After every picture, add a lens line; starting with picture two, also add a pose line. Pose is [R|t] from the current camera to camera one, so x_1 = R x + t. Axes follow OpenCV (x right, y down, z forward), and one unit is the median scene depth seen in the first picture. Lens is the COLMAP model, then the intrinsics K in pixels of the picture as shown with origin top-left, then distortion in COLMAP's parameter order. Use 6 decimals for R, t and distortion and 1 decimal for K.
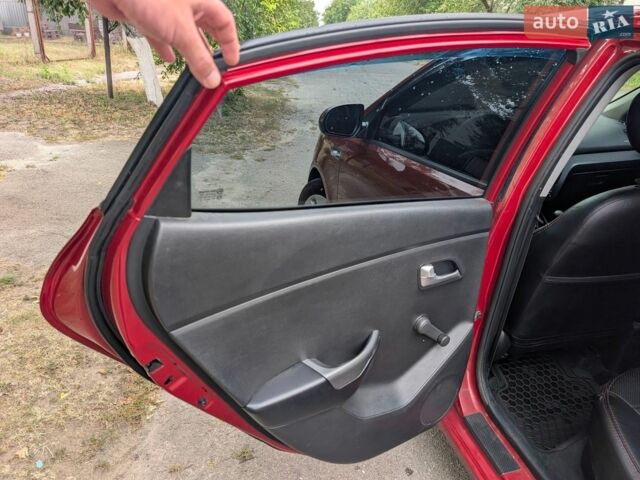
lens RADIAL K [[478.5, 0, 316.1], [0, 478.5, 245.5], [0, 0, 1]] dist [0.035507, -0.017412]
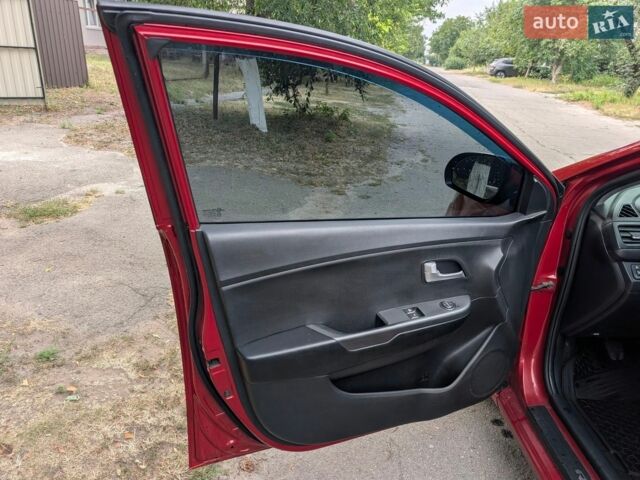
lens RADIAL K [[478.5, 0, 323.0], [0, 478.5, 235.7], [0, 0, 1]] dist [0.035507, -0.017412]
pose [[0.982367, 0.078767, -0.169559, -0.030322], [-0.088651, 0.994729, -0.051525, -0.045535], [0.164607, 0.065648, 0.984172, 0.108134]]
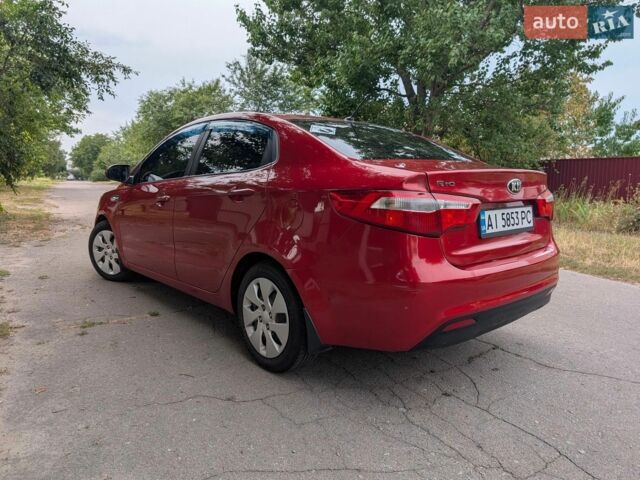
lens RADIAL K [[478.5, 0, 319.3], [0, 478.5, 240.0], [0, 0, 1]] dist [0.035507, -0.017412]
pose [[0.884448, -0.074971, 0.460577, -0.041356], [0.197431, 0.954436, -0.223769, 0.168530], [-0.422815, 0.288844, 0.858951, -0.260960]]
